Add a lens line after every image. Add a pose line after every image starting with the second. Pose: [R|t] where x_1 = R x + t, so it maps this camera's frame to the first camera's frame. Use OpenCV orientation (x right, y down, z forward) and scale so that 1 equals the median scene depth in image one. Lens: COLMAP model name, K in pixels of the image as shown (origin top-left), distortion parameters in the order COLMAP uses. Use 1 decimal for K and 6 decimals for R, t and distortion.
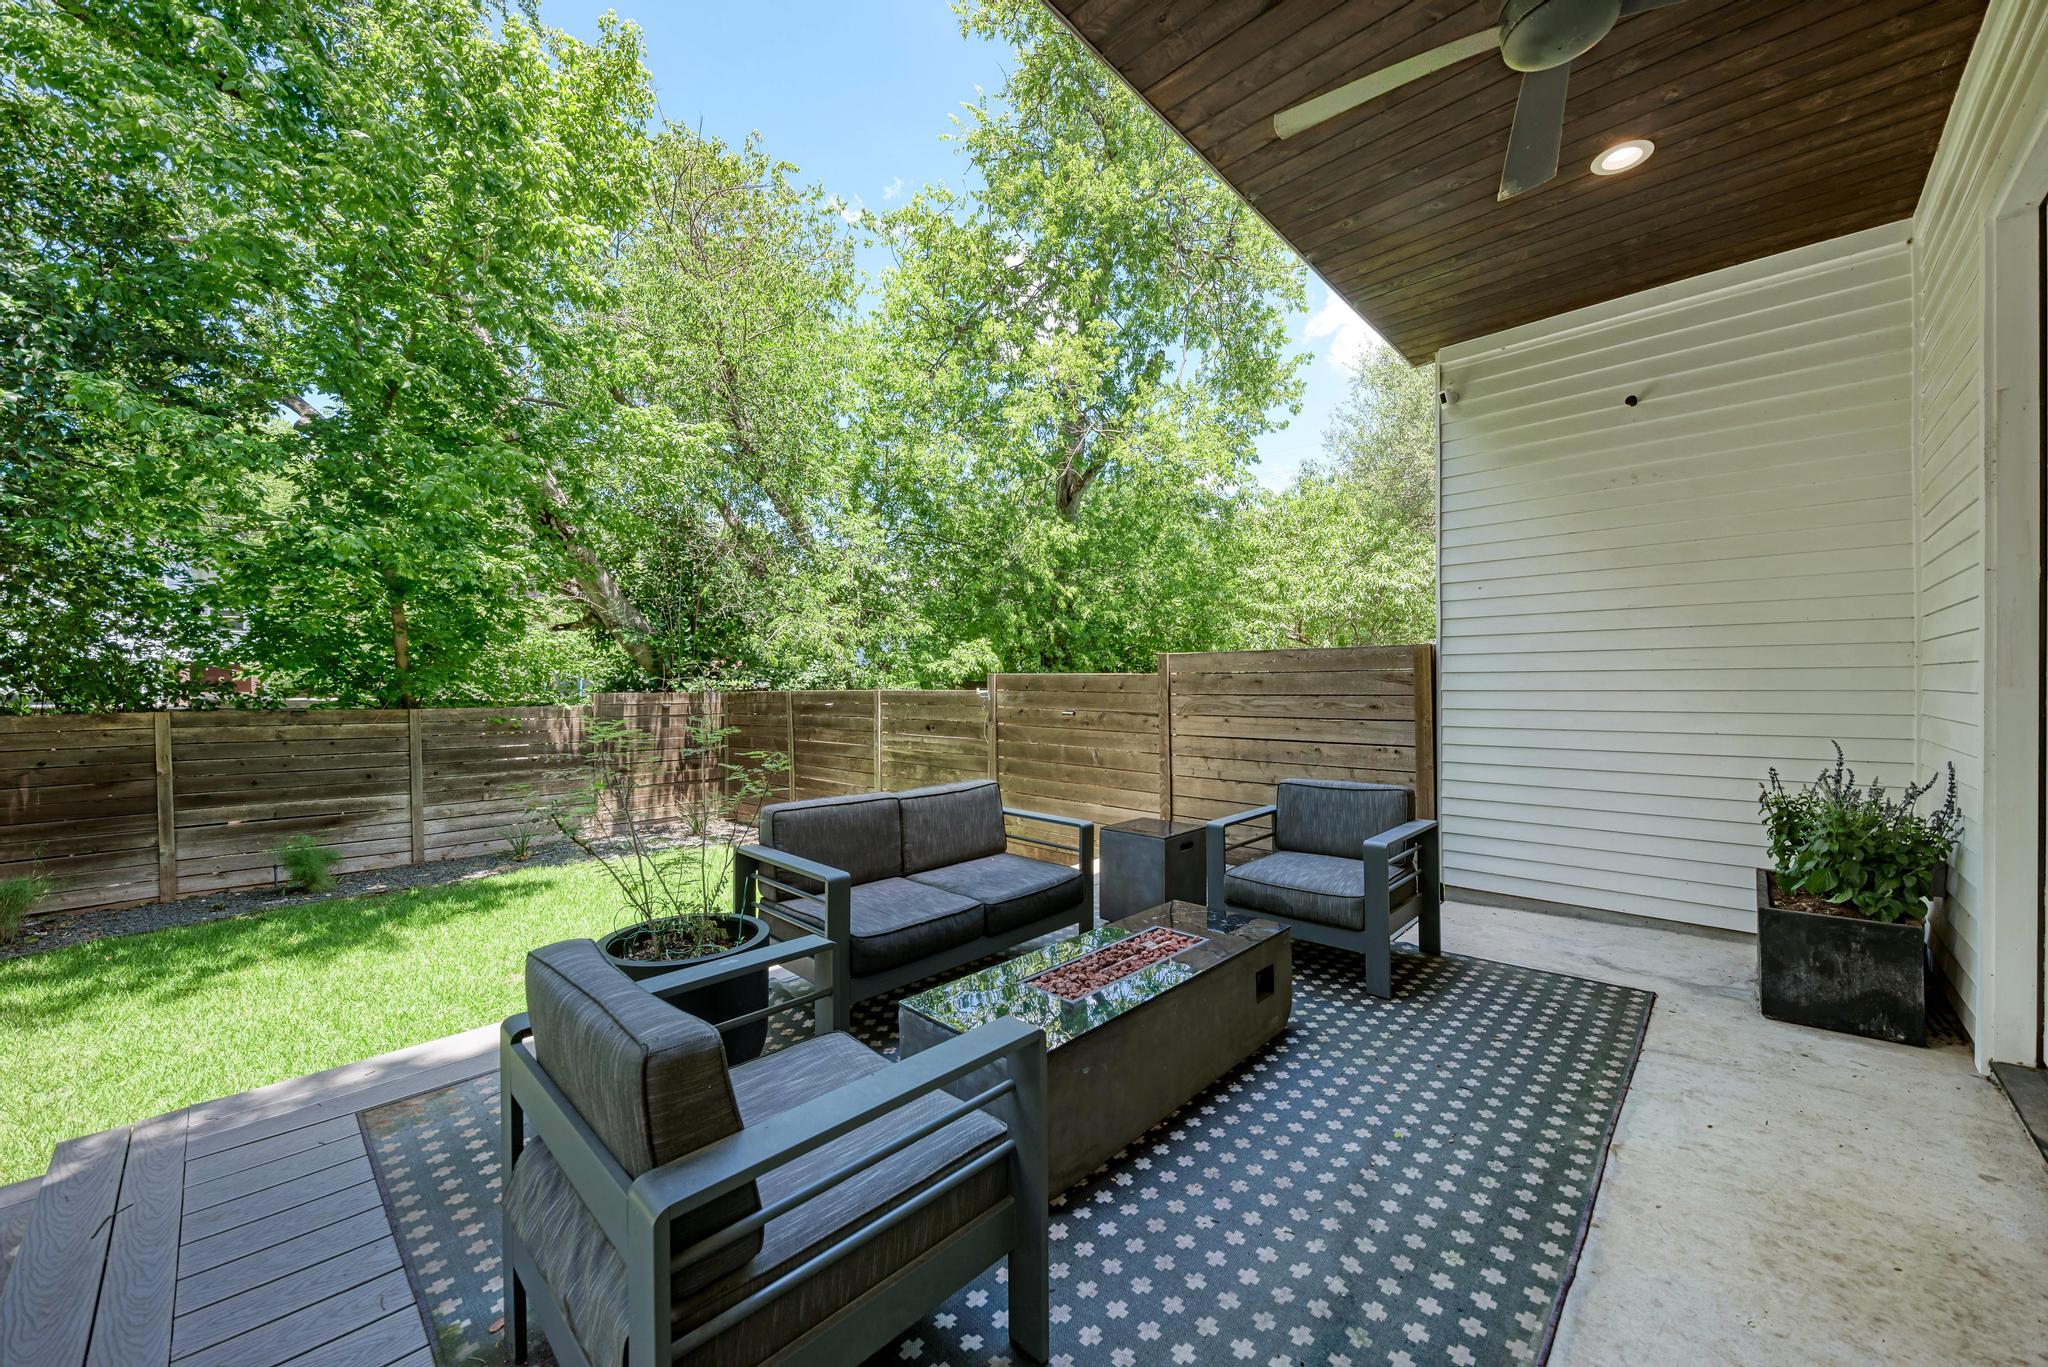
lens RADIAL K [[748.3, 0, 1024.7], [0, 748.3, 691.7], [0, 0, 1]] dist [0.015465, -0.006808]
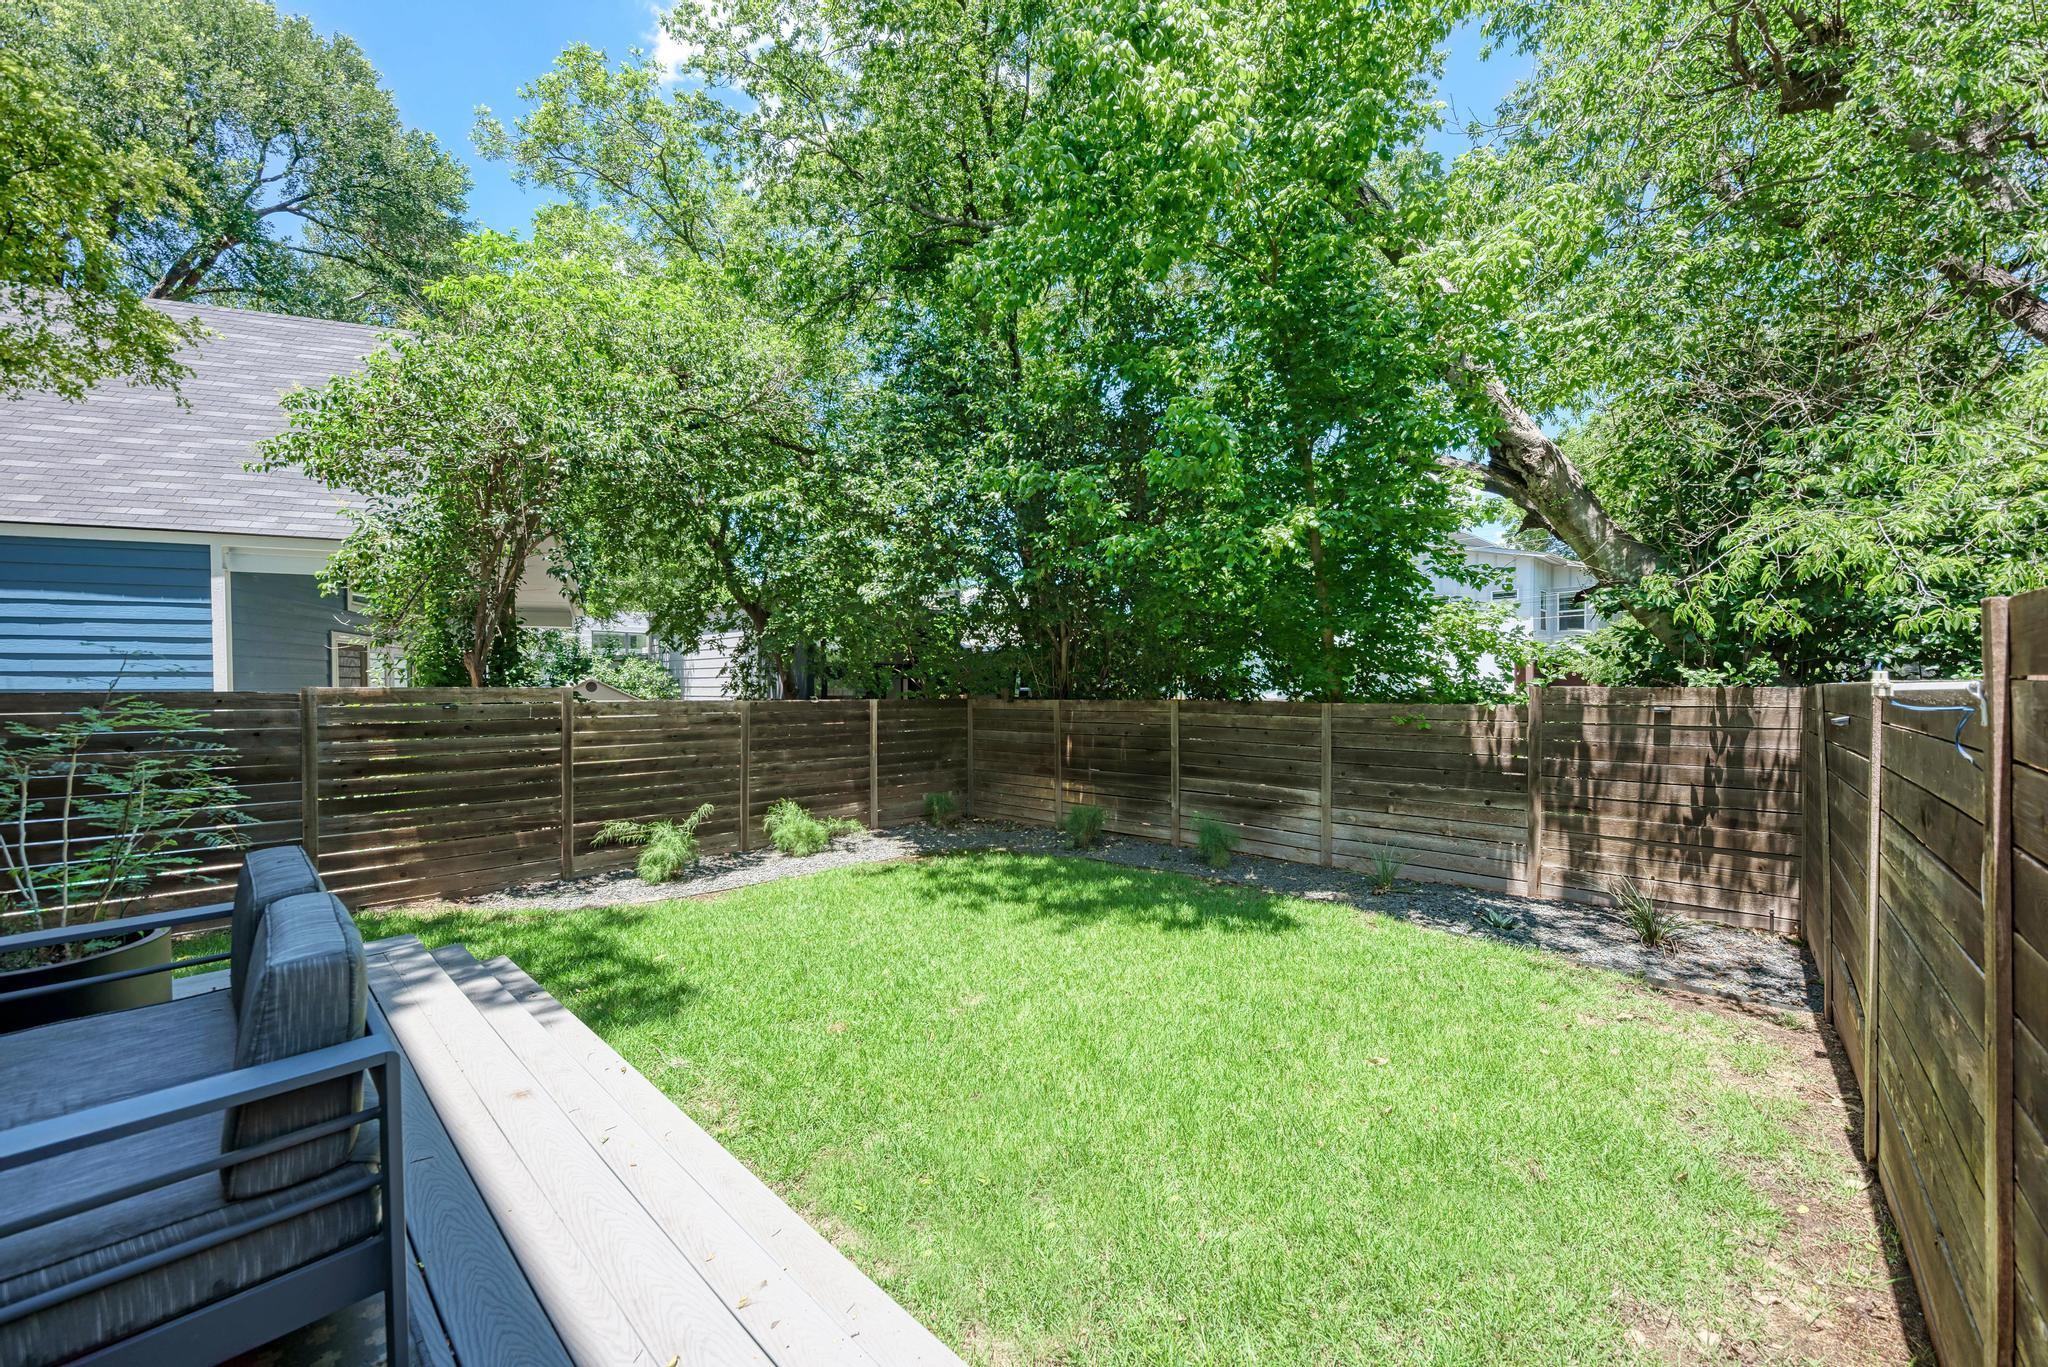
lens RADIAL K [[748.3, 0, 1024.7], [0, 748.3, 691.7], [0, 0, 1]] dist [0.015465, -0.006808]
pose [[0.007671, 0.008886, -0.999931, 0.126330], [-0.001115, 0.999960, 0.008878, 0.001422], [0.999970, 0.001047, 0.007680, 0.616155]]
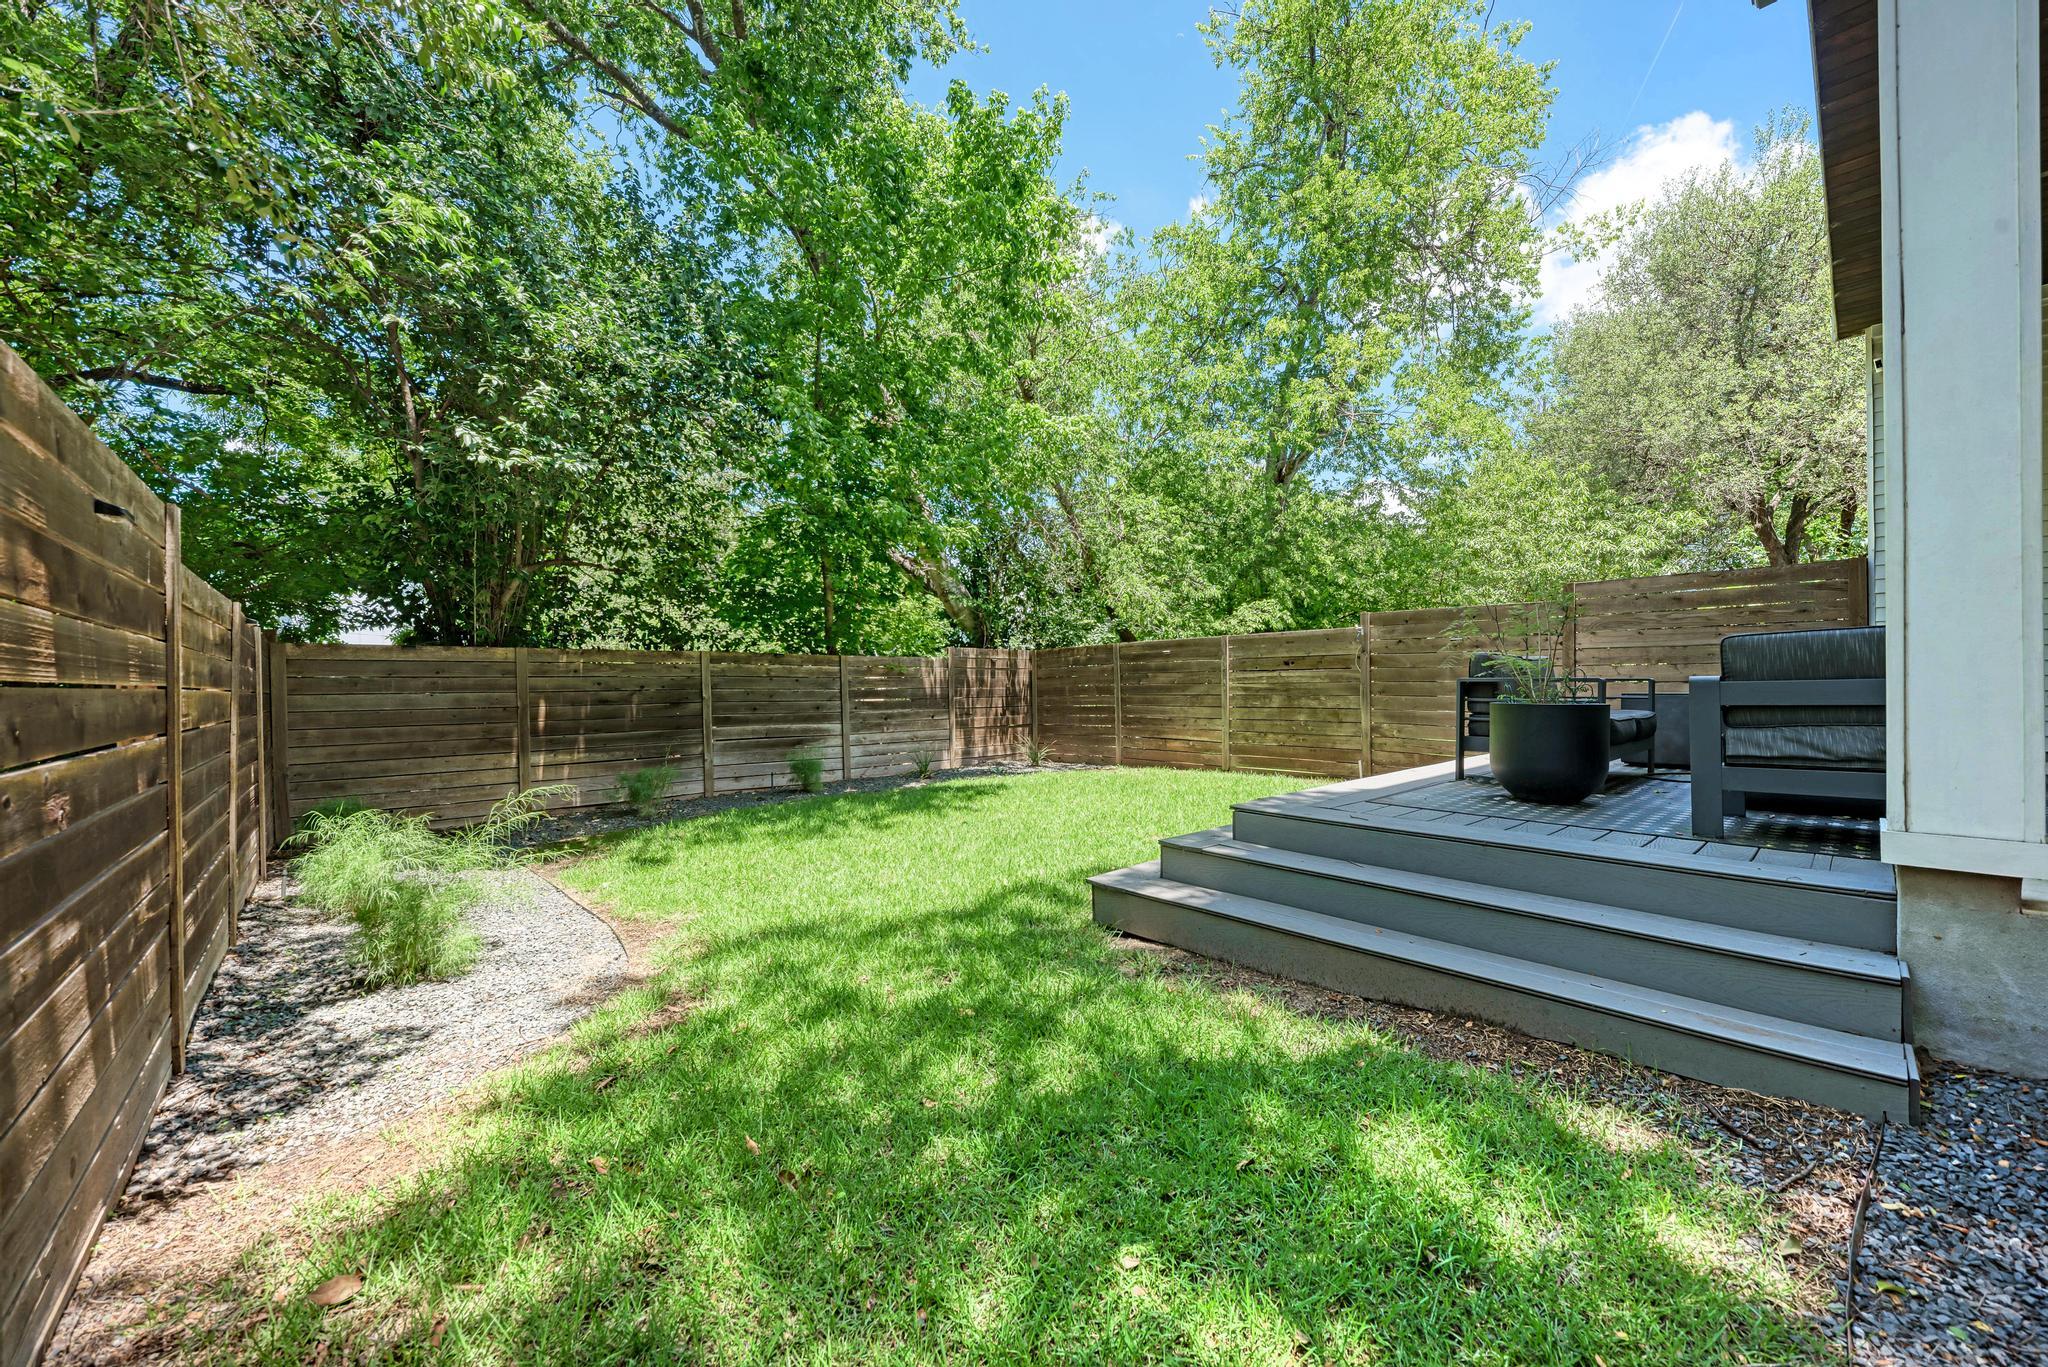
lens RADIAL K [[748.3, 0, 1024.7], [0, 748.3, 691.7], [0, 0, 1]] dist [0.015465, -0.006808]
pose [[0.996790, -0.003609, -0.079976, -0.414026], [0.003823, 0.999990, 0.002521, 0.080655], [0.079966, -0.002818, 0.996794, -0.204425]]
